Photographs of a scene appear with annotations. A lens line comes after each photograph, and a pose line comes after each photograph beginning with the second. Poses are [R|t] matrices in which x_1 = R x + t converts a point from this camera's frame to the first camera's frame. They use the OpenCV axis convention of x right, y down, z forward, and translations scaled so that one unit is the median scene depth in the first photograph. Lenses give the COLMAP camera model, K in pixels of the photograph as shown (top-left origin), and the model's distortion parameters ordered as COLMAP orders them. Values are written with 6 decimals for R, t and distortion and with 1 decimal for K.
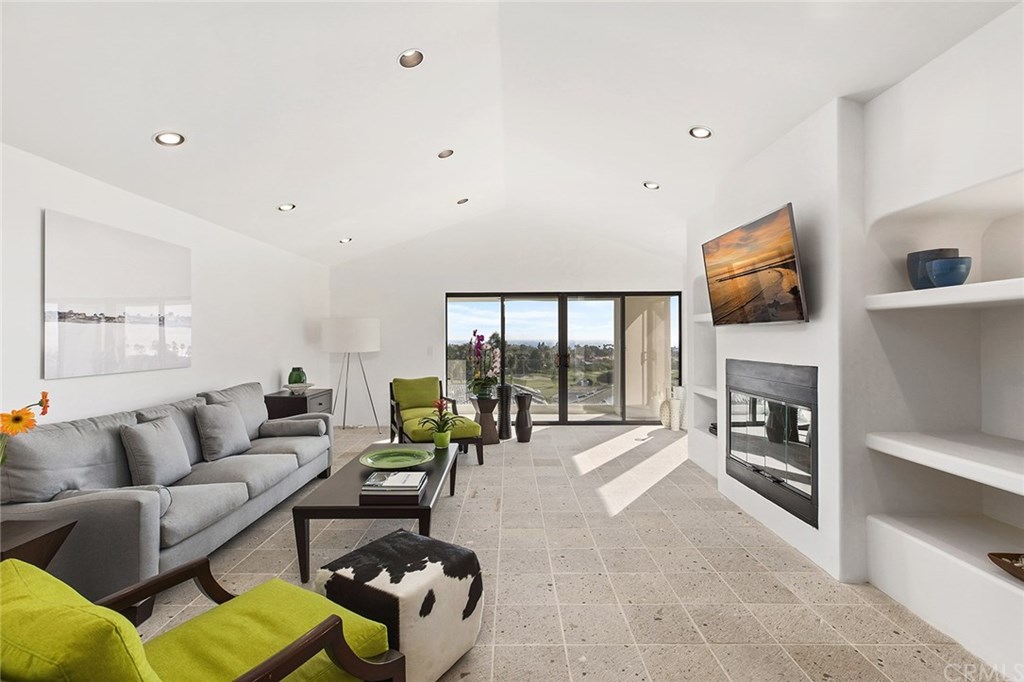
lens RADIAL K [[466.5, 0, 509.7], [0, 466.5, 337.4], [0, 0, 1]] dist [0.013525, -0.000267]
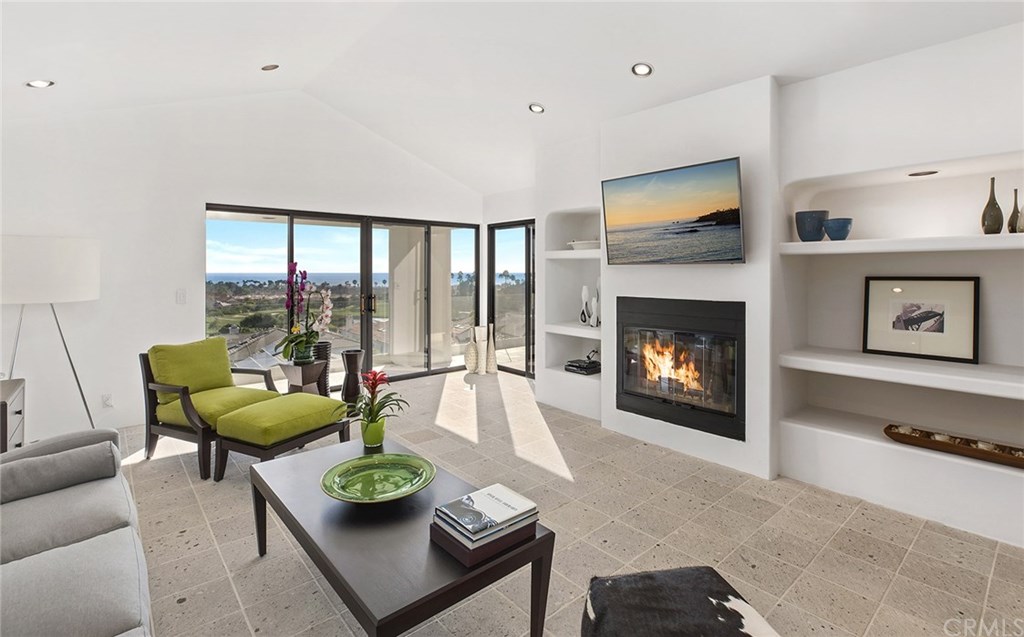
lens RADIAL K [[511.8, 0, 541.6], [0, 511.8, 277.4], [0, 0, 1]] dist [0.001113, -0.000415]
pose [[0.746786, -0.002398, 0.665061, -0.397533], [-0.004635, 0.999950, 0.008809, -0.005381], [-0.665049, -0.009661, 0.746737, 0.276580]]
